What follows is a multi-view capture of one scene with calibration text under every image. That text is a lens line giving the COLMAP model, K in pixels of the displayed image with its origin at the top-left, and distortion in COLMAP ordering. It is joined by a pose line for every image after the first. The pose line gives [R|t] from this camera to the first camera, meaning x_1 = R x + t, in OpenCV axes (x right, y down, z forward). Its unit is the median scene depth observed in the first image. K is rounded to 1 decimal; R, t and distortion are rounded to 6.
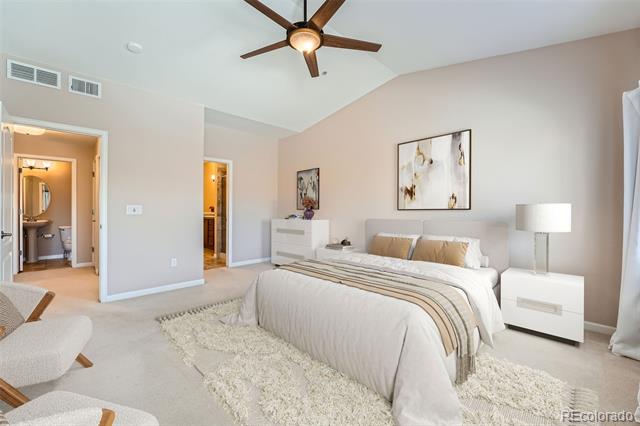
lens RADIAL K [[250.3, 0, 321.6], [0, 250.3, 212.3], [0, 0, 1]] dist [-0.001814, -0.000160]
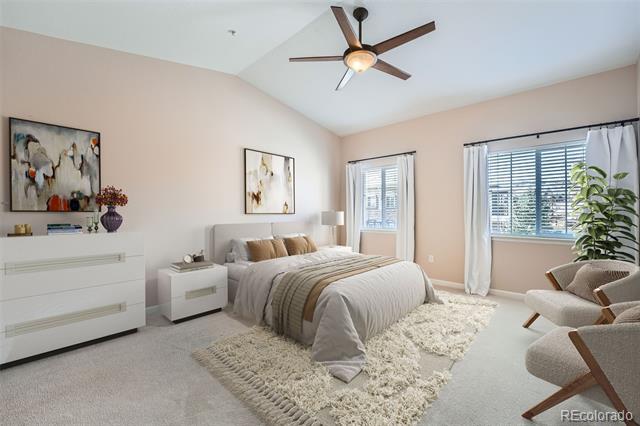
lens RADIAL K [[267.0, 0, 321.6], [0, 267.0, 215.1], [0, 0, 1]] dist [-0.001008, 0.000095]
pose [[-0.053297, -0.004864, 0.998567, -0.805664], [0.005736, 0.999970, 0.005177, -0.008624], [-0.998562, 0.006004, -0.053268, 0.777165]]
